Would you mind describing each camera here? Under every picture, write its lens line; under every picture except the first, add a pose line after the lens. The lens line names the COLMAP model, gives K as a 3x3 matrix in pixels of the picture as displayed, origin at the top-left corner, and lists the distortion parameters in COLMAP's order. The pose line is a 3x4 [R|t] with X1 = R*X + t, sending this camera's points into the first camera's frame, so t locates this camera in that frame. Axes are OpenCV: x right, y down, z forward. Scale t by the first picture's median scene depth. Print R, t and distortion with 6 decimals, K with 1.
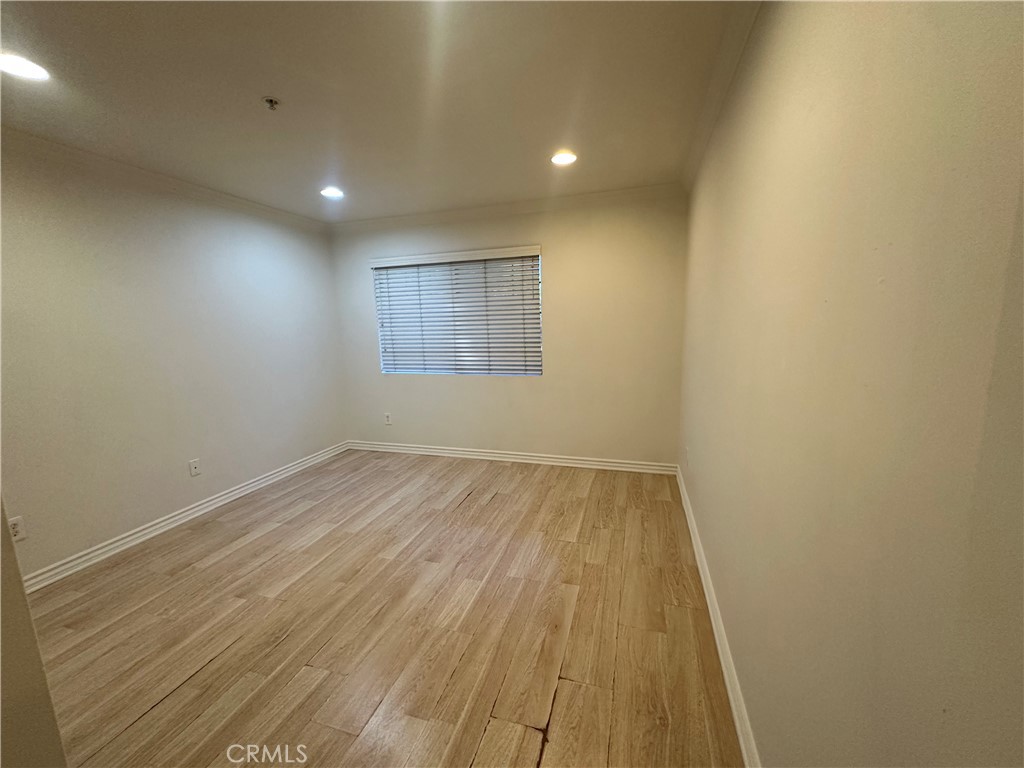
lens RADIAL K [[408.8, 0, 511.1], [0, 408.8, 384.9], [0, 0, 1]] dist [-0.001655, 0.001163]
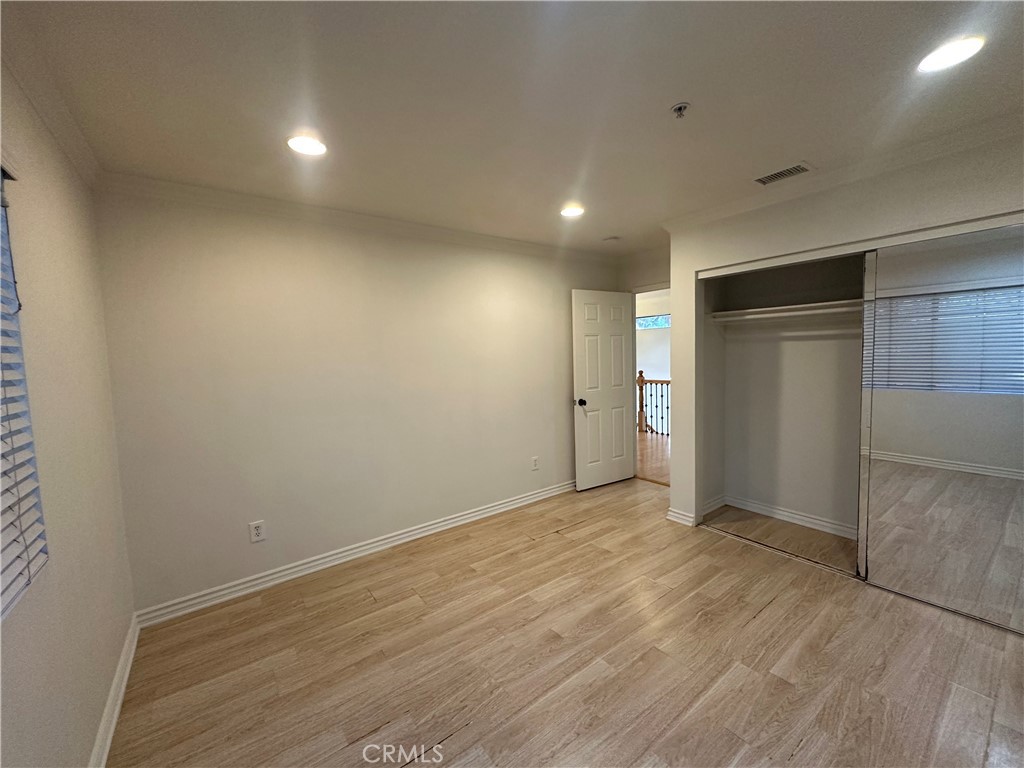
lens RADIAL K [[408.8, 0, 511.1], [0, 408.8, 384.9], [0, 0, 1]] dist [-0.001655, 0.001163]
pose [[-0.810558, 0.013303, 0.585508, -0.668956], [0.147854, 0.972007, 0.182599, -0.270386], [-0.566688, 0.234577, -0.789834, 1.716068]]
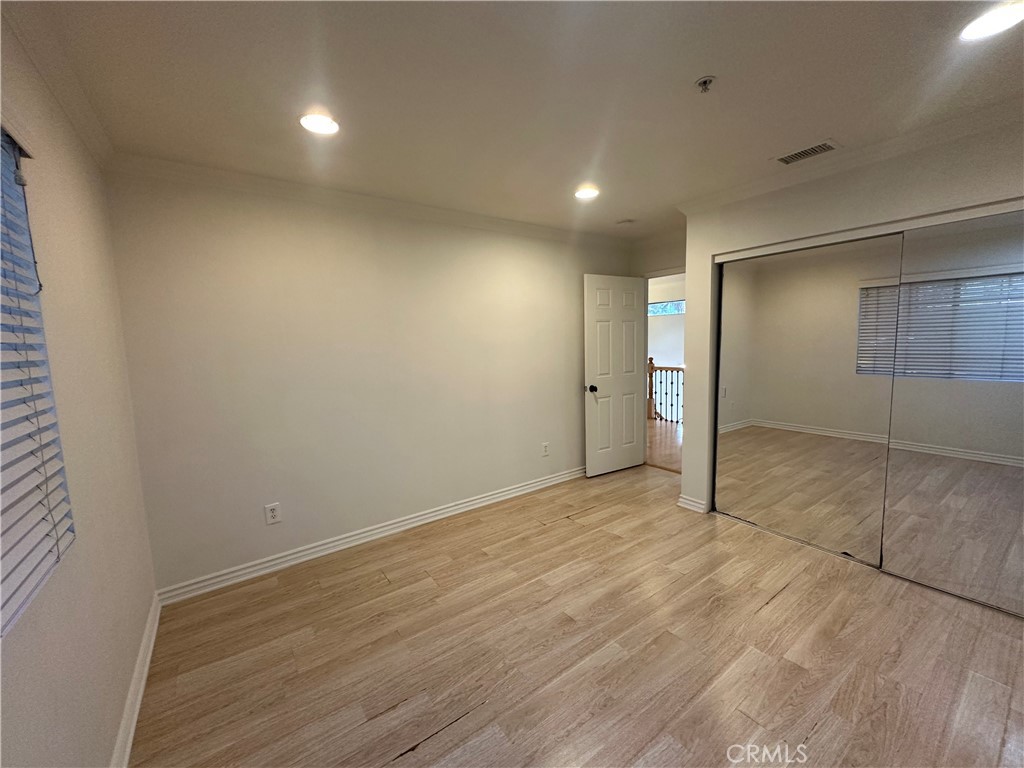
lens RADIAL K [[408.8, 0, 511.1], [0, 408.8, 384.9], [0, 0, 1]] dist [-0.001655, 0.001163]
pose [[-0.801609, -0.008971, 0.597781, -0.649696], [0.146414, 0.966493, 0.210843, -0.266724], [-0.579642, 0.256537, -0.773436, 1.722300]]
